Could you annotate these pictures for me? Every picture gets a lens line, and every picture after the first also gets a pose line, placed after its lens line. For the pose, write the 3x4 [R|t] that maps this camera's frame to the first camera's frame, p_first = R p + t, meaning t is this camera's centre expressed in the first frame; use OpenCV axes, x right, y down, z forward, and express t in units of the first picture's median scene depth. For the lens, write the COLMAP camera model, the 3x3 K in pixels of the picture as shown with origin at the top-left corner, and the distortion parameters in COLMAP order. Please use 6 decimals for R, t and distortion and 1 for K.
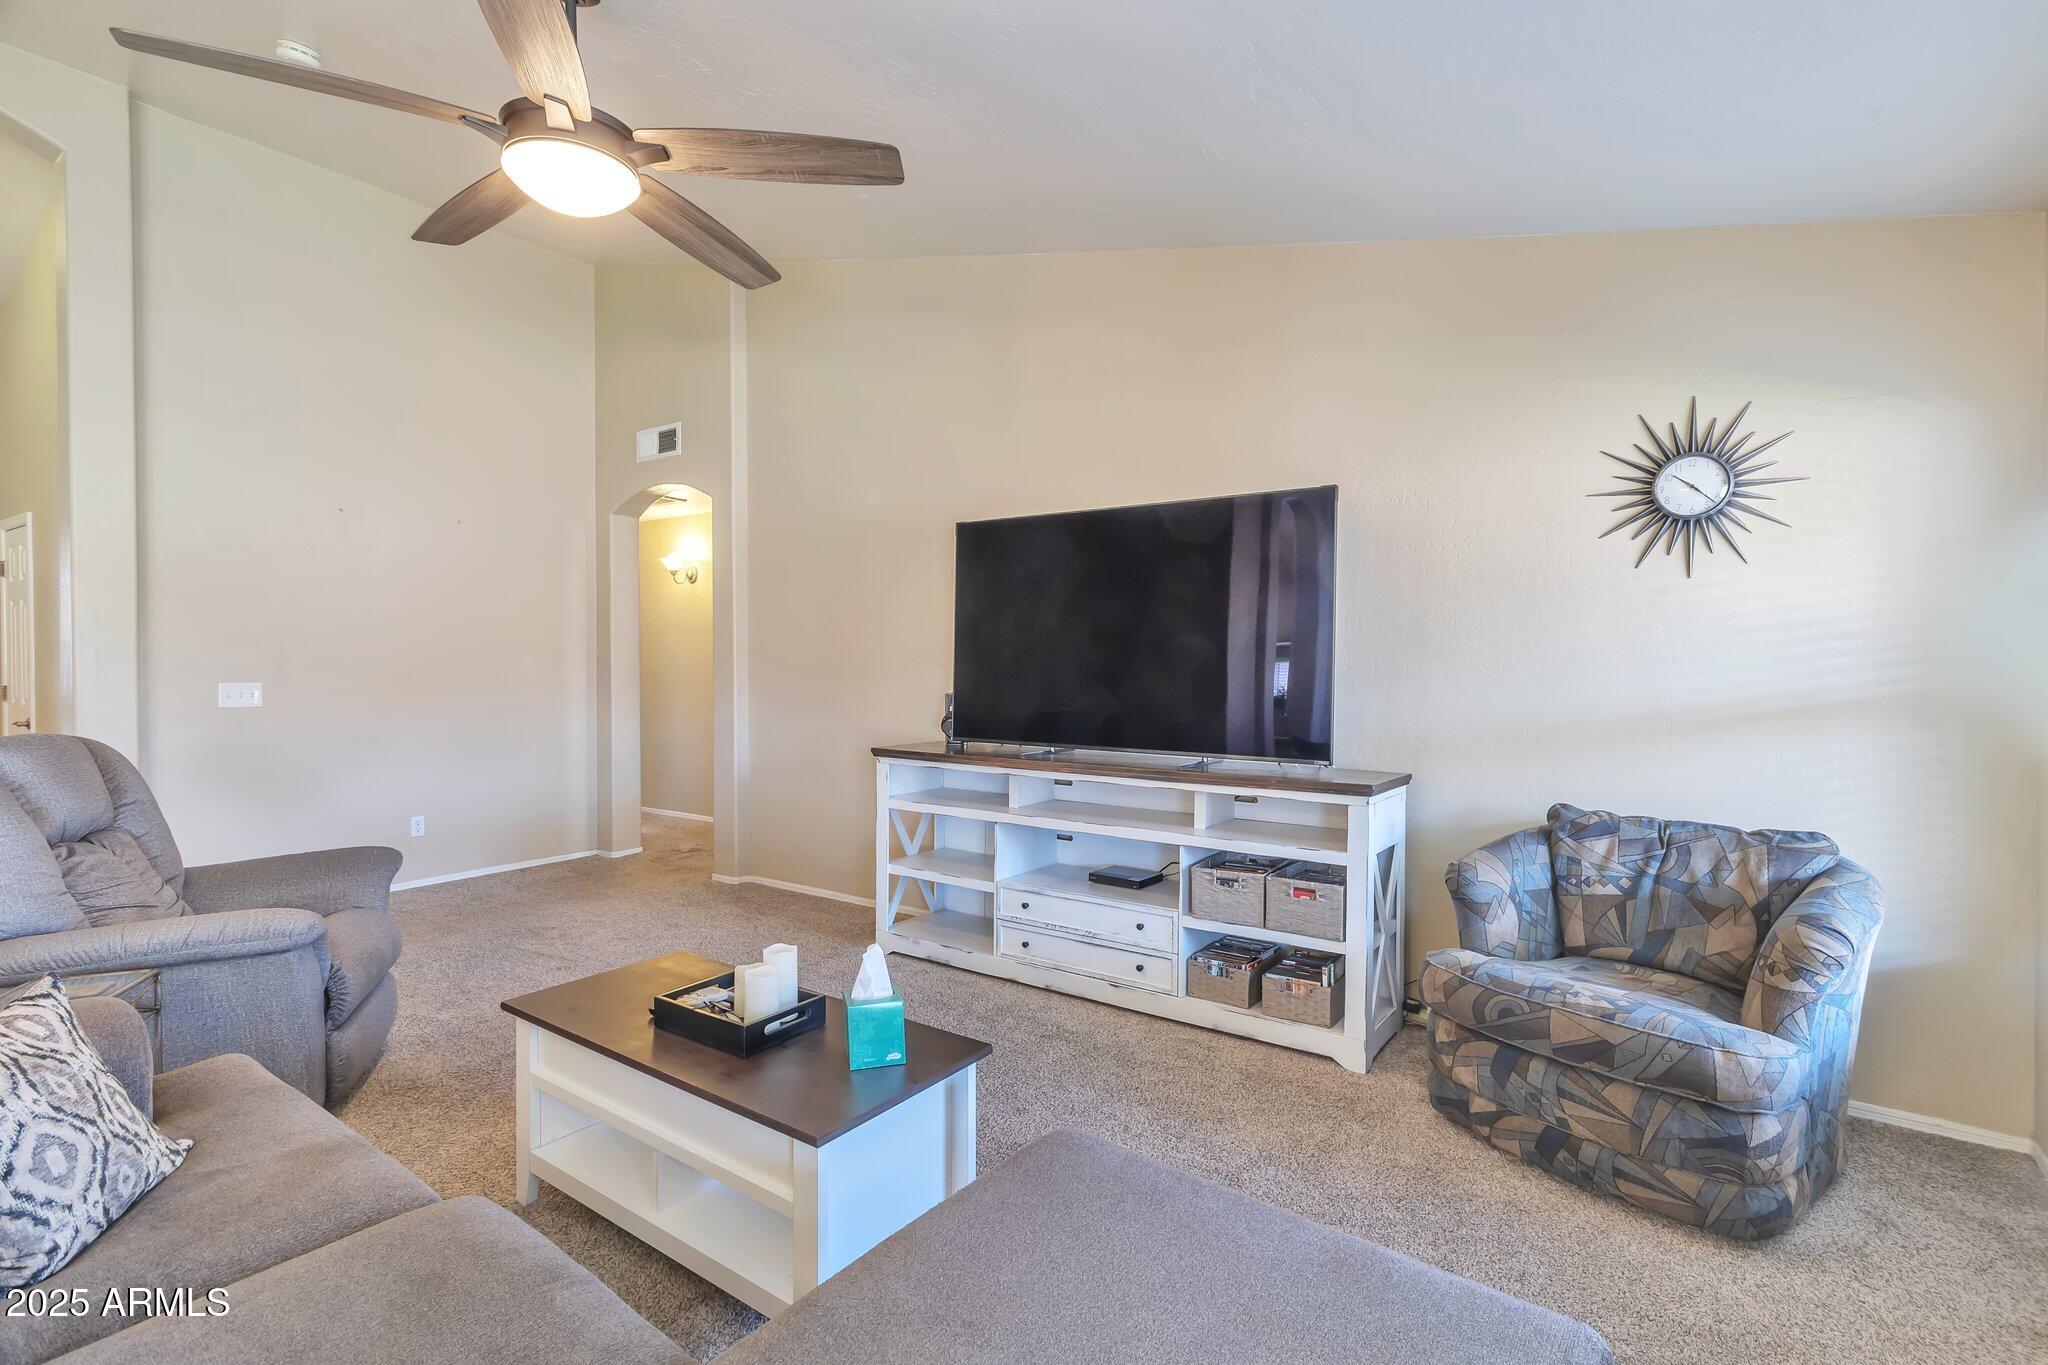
lens RADIAL K [[954.9, 0, 1029.1], [0, 954.9, 669.0], [0, 0, 1]] dist [0.004436, 0.000464]
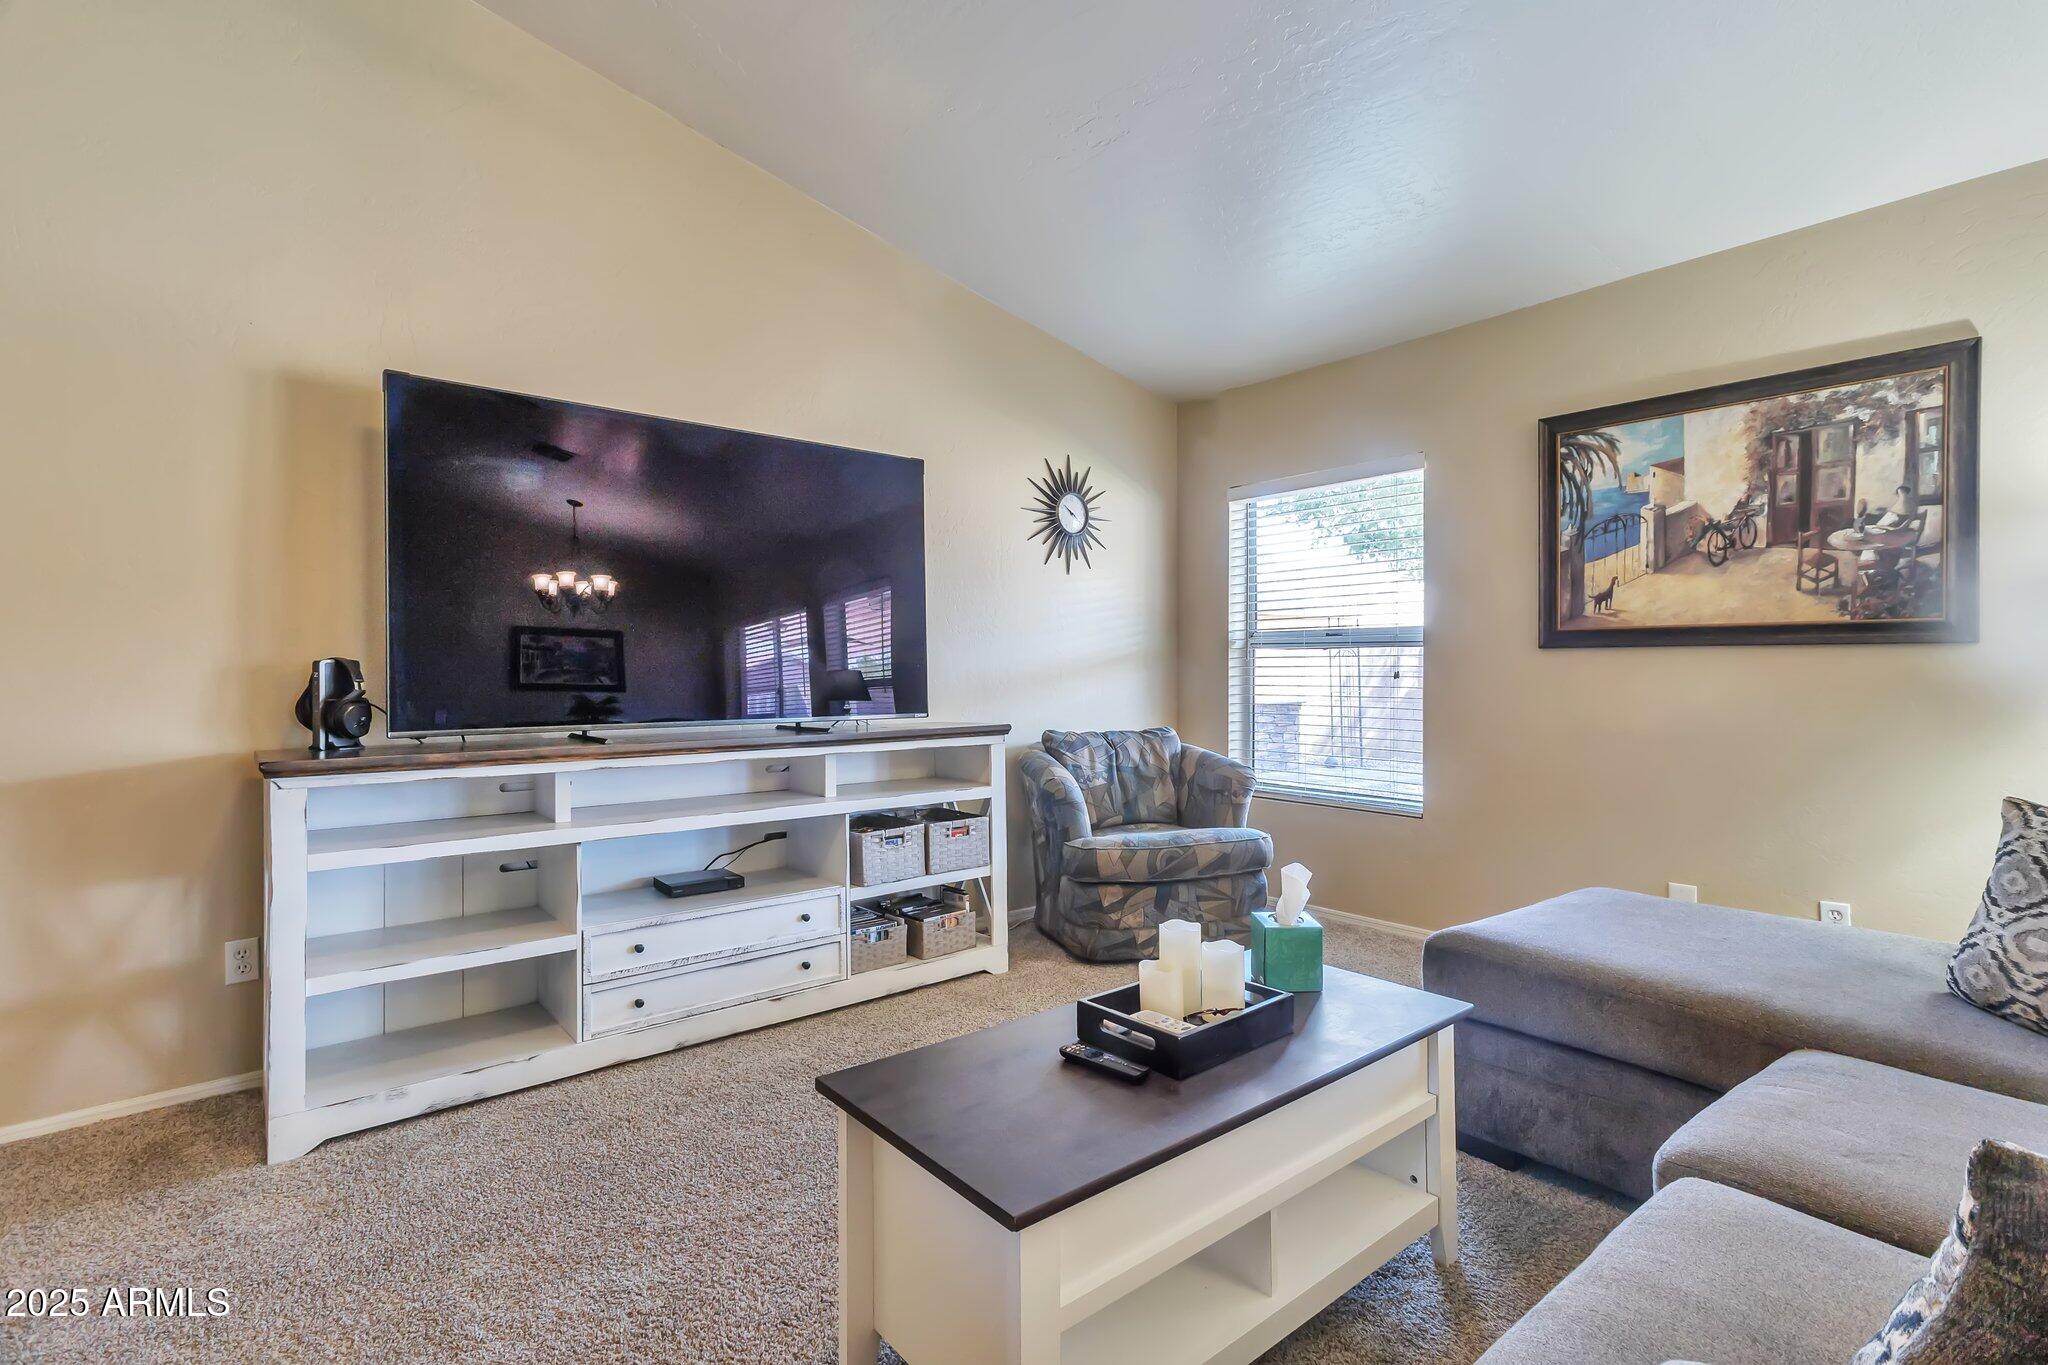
lens RADIAL K [[954.9, 0, 1029.1], [0, 954.9, 669.0], [0, 0, 1]] dist [0.004436, 0.000464]
pose [[0.262492, 0.001147, 0.964934, -0.710024], [0.016241, 0.999852, -0.005607, 0.056068], [-0.964798, 0.017143, 0.262434, 0.611289]]
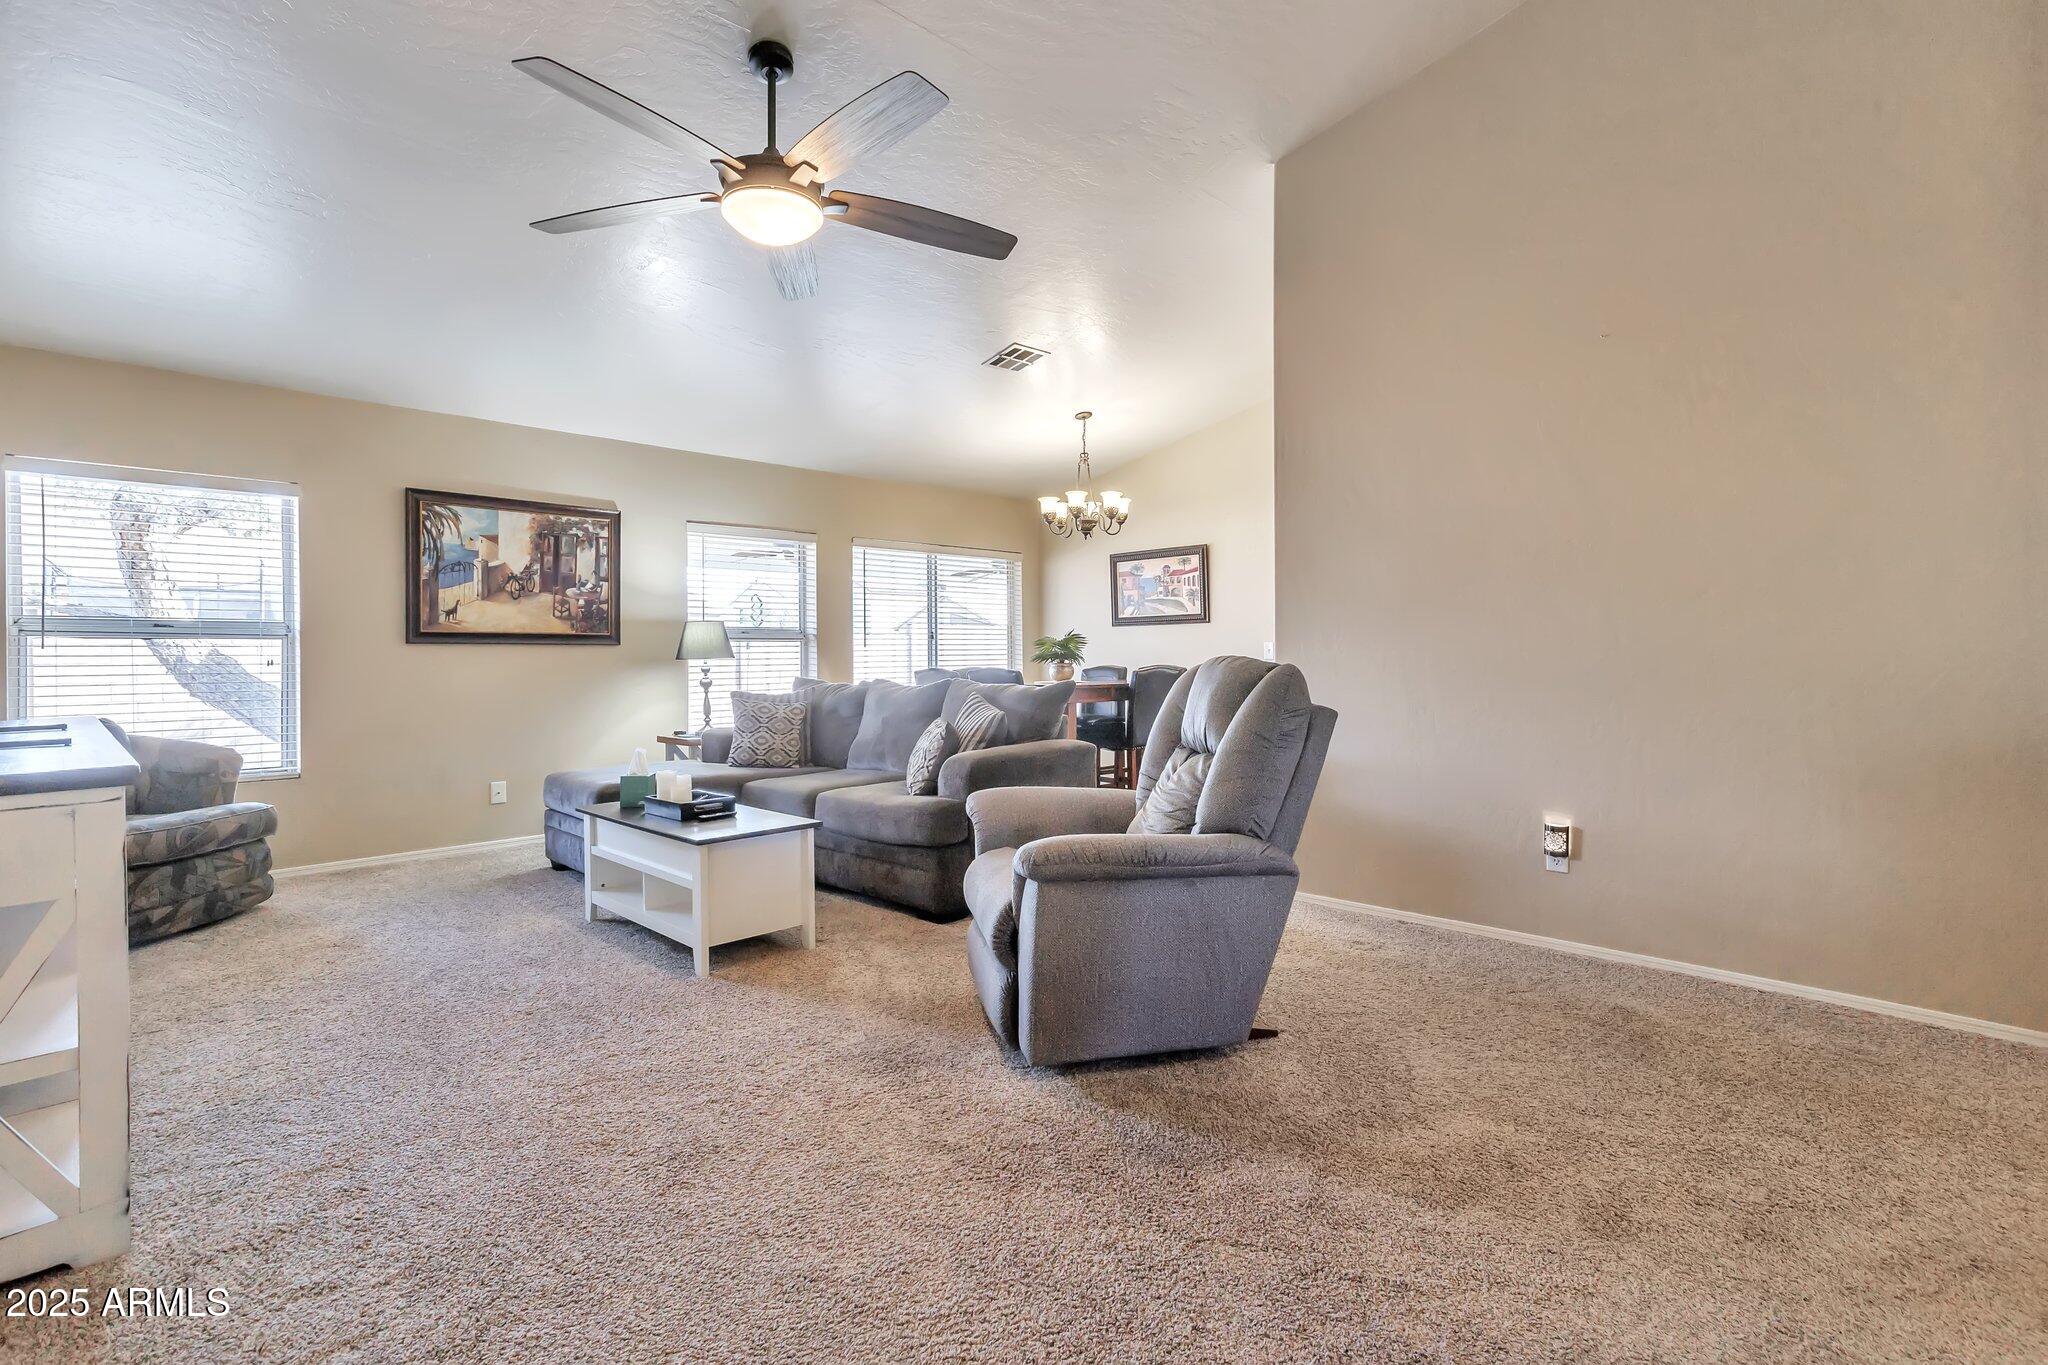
lens RADIAL K [[954.9, 0, 1029.1], [0, 954.9, 669.0], [0, 0, 1]] dist [0.004436, 0.000464]
pose [[-0.986014, 0.009361, 0.166401, -0.794188], [0.013682, 0.999598, 0.024841, 0.053324], [-0.166102, 0.026770, -0.985745, 1.710735]]
